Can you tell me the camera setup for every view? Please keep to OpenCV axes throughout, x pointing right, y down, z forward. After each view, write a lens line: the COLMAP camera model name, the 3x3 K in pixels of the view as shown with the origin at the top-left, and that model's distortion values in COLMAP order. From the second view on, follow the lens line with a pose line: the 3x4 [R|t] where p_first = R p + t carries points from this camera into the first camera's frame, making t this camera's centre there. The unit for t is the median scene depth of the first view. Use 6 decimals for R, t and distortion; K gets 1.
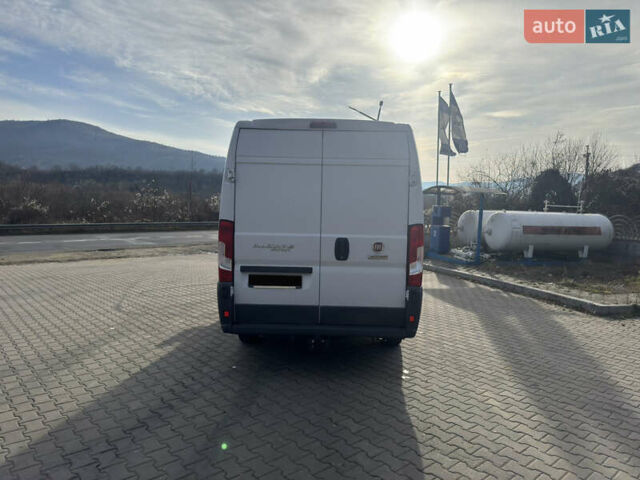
lens RADIAL K [[448.7, 0, 320.0], [0, 448.7, 240.0], [0, 0, 1]] dist [0.062174, -0.076476]
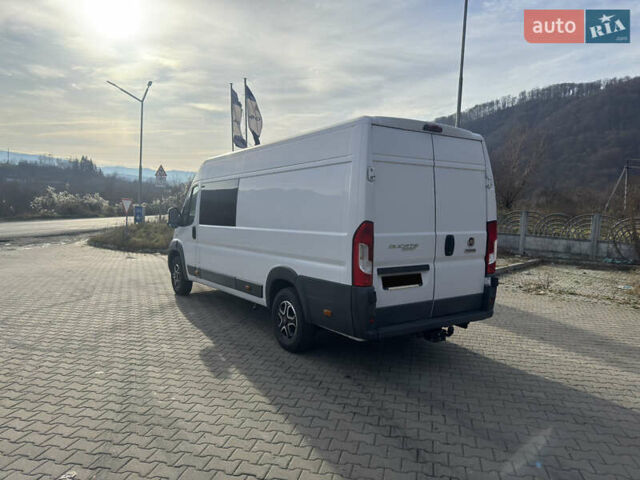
lens RADIAL K [[448.7, 0, 320.0], [0, 448.7, 240.0], [0, 0, 1]] dist [0.062174, -0.076476]
pose [[0.801765, -0.044962, 0.595945, -0.846214], [0.030857, 0.998950, 0.033854, -0.038924], [-0.596842, -0.008754, 0.802311, 0.309842]]
